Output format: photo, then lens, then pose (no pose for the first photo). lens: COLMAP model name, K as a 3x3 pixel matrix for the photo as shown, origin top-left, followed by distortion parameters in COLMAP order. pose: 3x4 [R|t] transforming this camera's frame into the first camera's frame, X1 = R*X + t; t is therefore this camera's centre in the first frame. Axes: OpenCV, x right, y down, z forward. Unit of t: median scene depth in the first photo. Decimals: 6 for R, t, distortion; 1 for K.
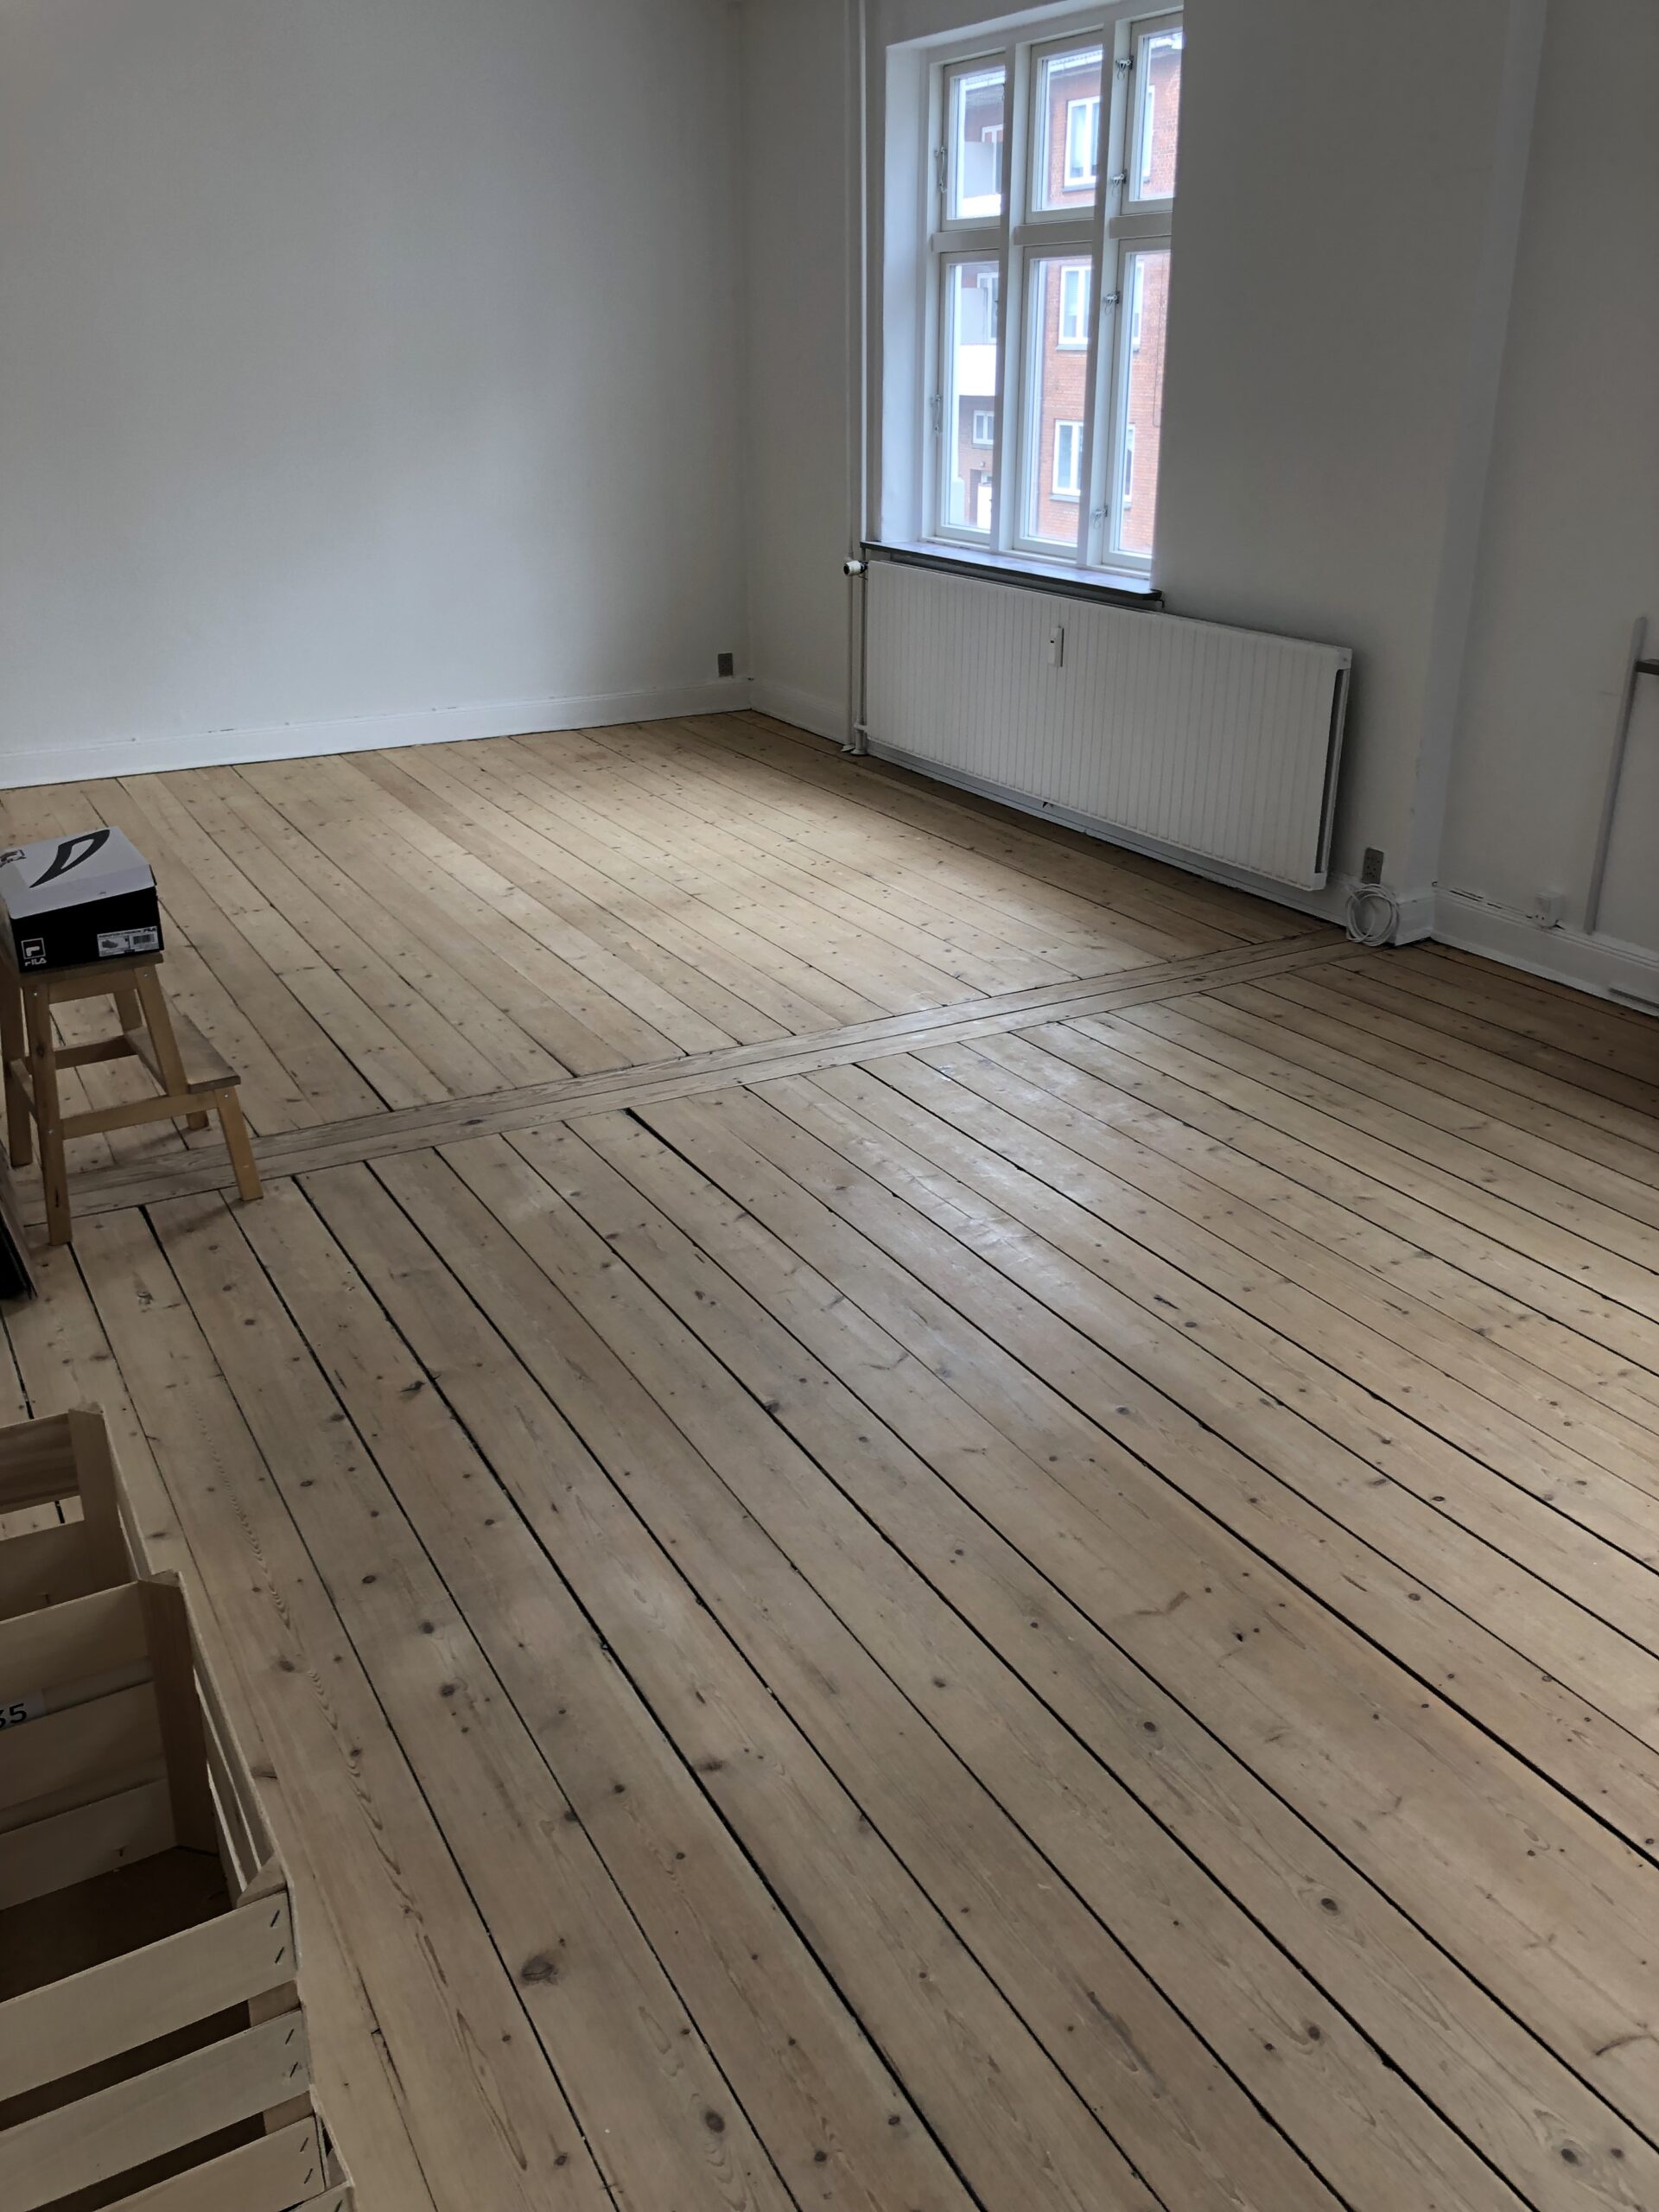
lens RADIAL K [[1836.0, 0, 842.8], [0, 1836.0, 1099.4], [0, 0, 1]] dist [0.059550, -0.042522]
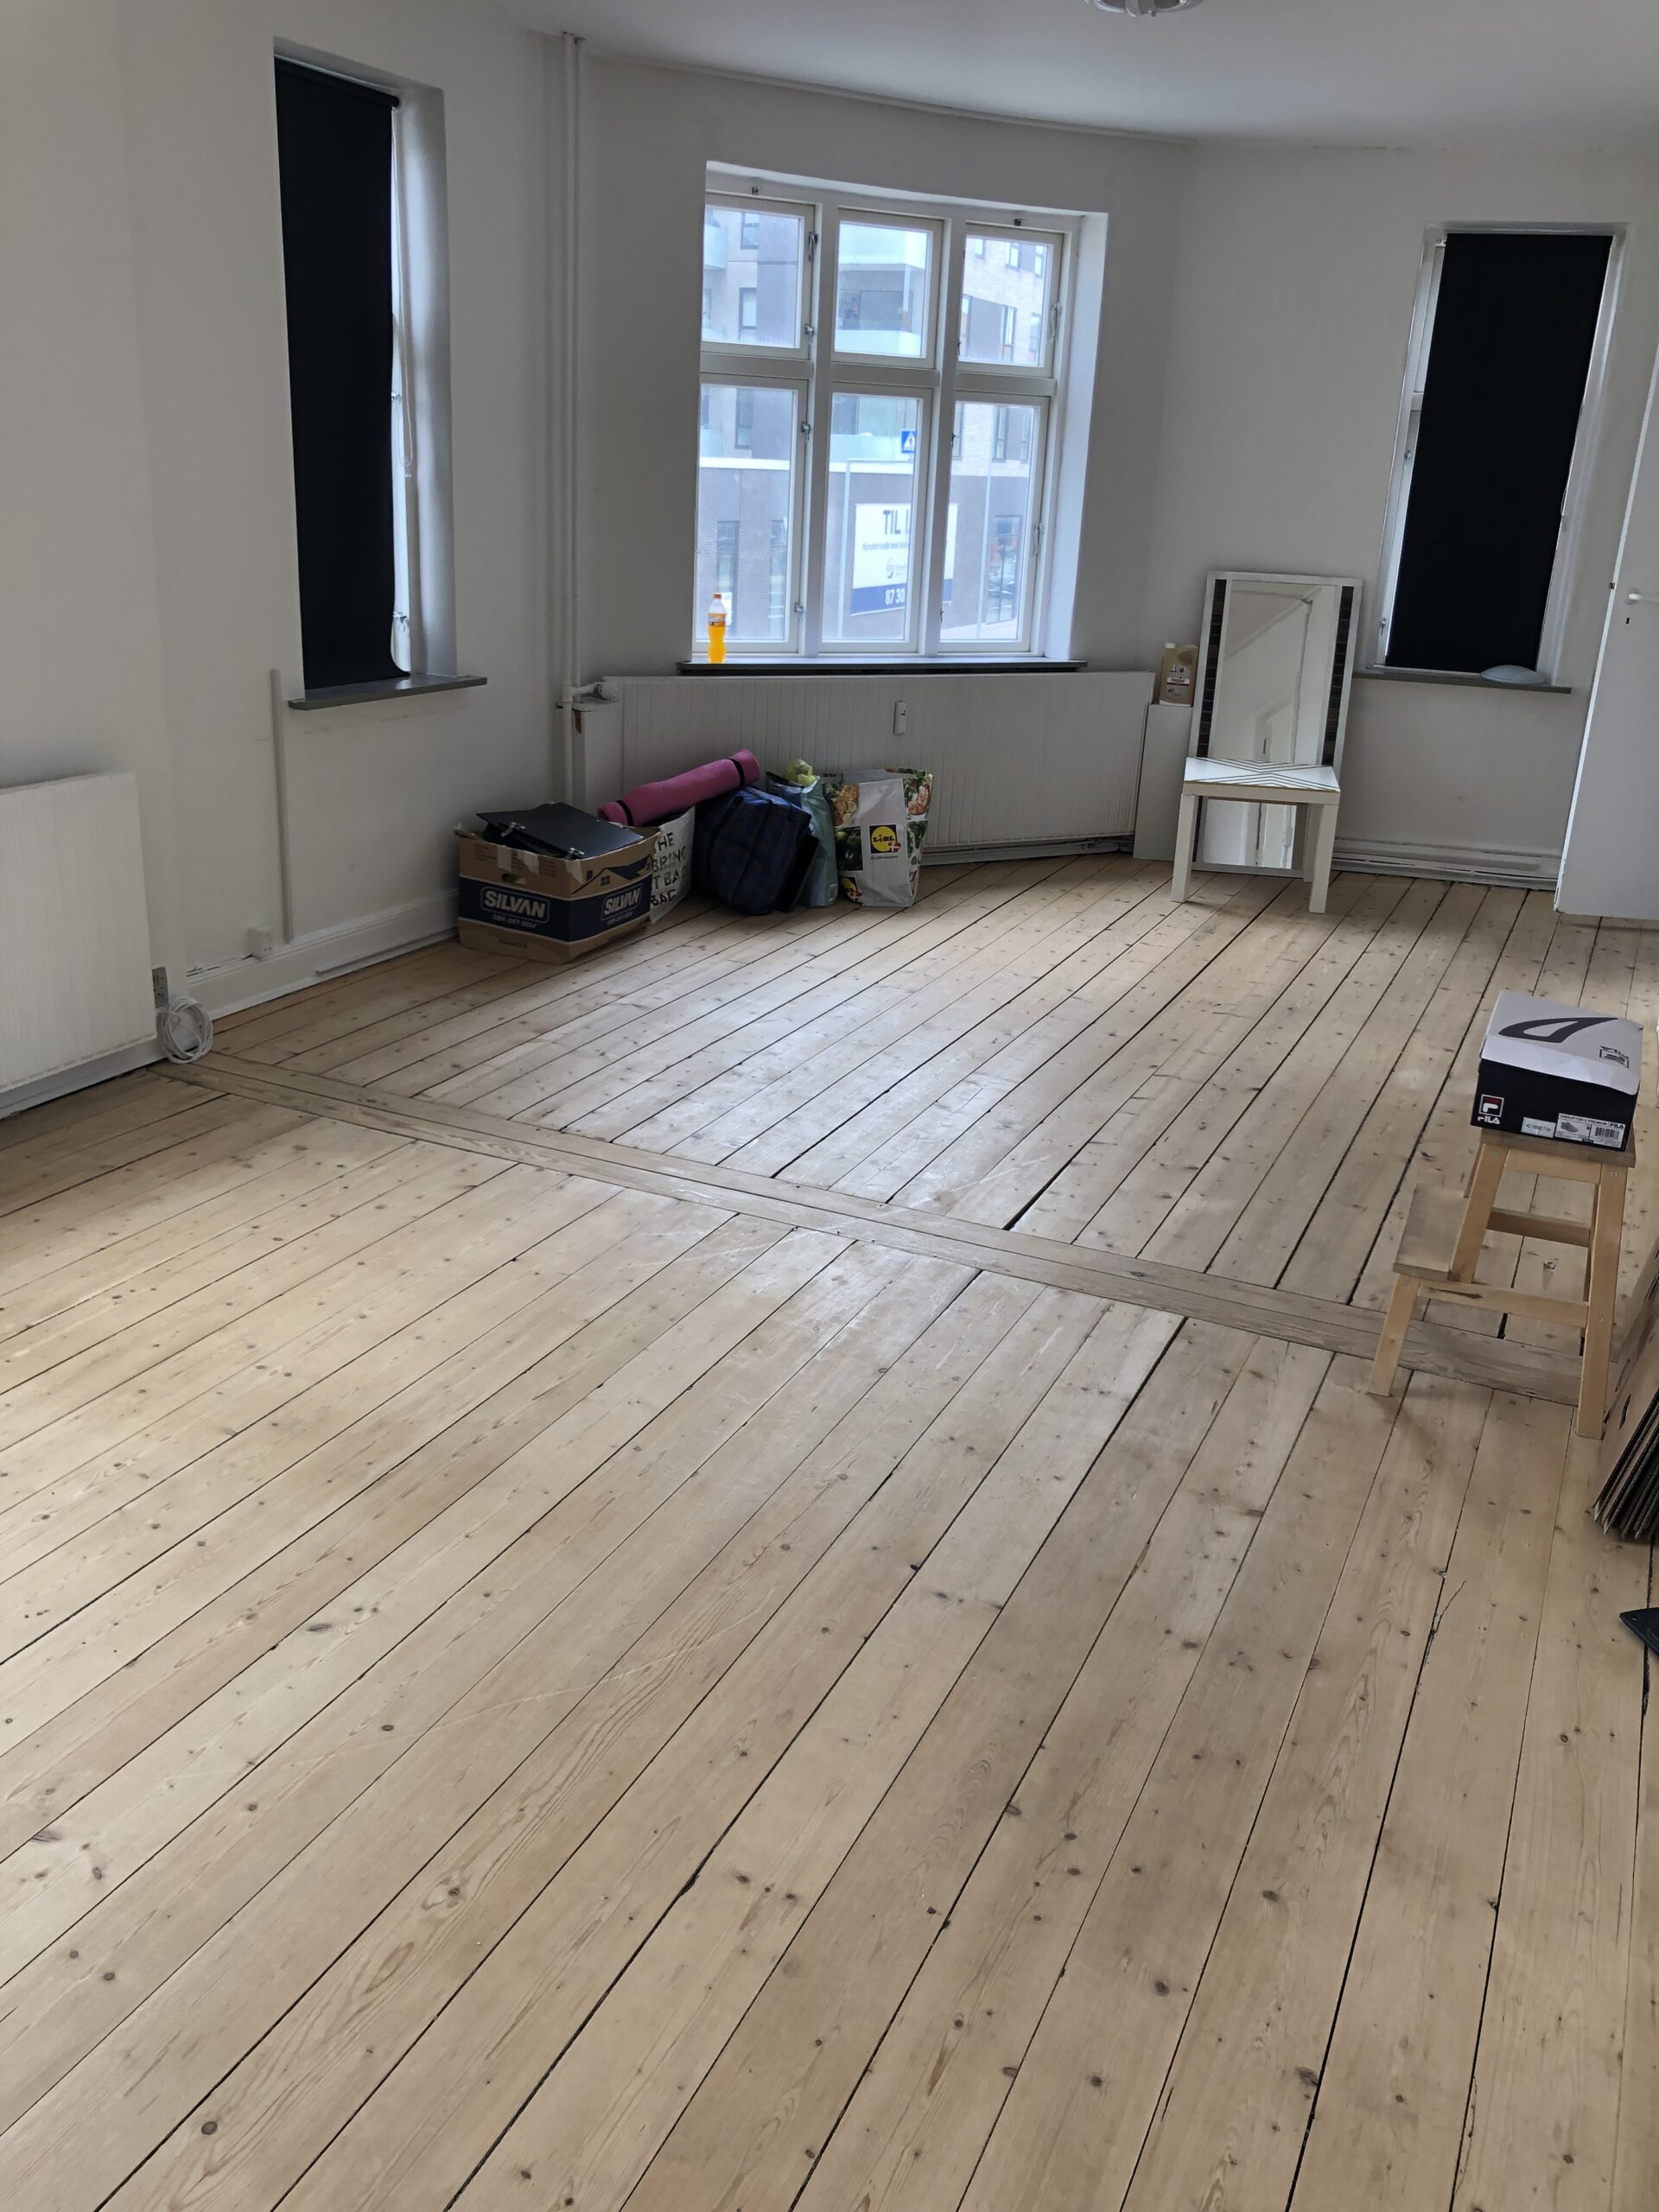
lens RADIAL K [[1836.0, 0, 842.8], [0, 1836.0, 1108.7], [0, 0, 1]] dist [0.059550, -0.042522]
pose [[-0.604546, -0.282824, 0.744671, -0.686624], [0.266667, 0.809049, 0.523763, -0.515139], [-0.750608, 0.515218, -0.413688, 1.274024]]
